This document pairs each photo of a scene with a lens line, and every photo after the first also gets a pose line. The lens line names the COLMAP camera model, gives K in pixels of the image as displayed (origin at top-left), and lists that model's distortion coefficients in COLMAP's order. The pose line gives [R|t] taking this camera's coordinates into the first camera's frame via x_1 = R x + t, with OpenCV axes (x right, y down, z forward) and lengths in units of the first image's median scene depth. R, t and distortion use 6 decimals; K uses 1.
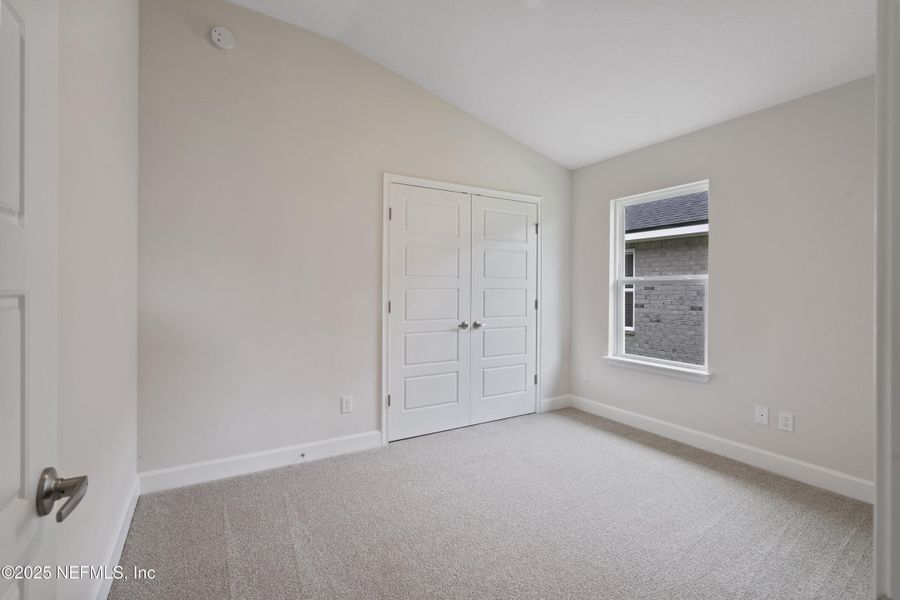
lens RADIAL K [[421.1, 0, 449.1], [0, 421.1, 289.4], [0, 0, 1]] dist [-0.000596, -0.000041]
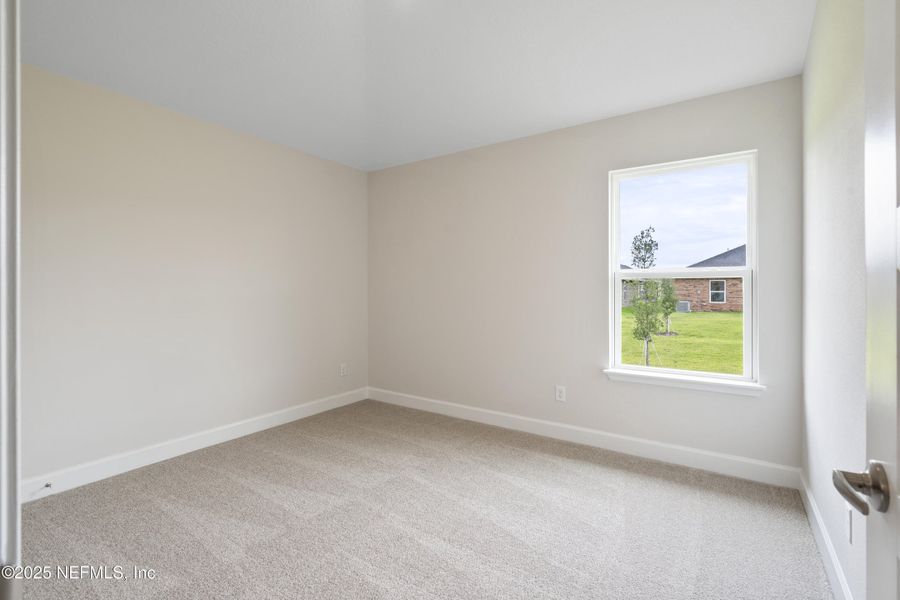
lens RADIAL K [[421.1, 0, 449.1], [0, 421.1, 289.4], [0, 0, 1]] dist [-0.000596, -0.000041]
pose [[0.901028, -0.003060, 0.433750, -0.226513], [0.000961, 0.999987, 0.005057, 0.005565], [-0.433760, -0.004139, 0.901019, 0.424785]]
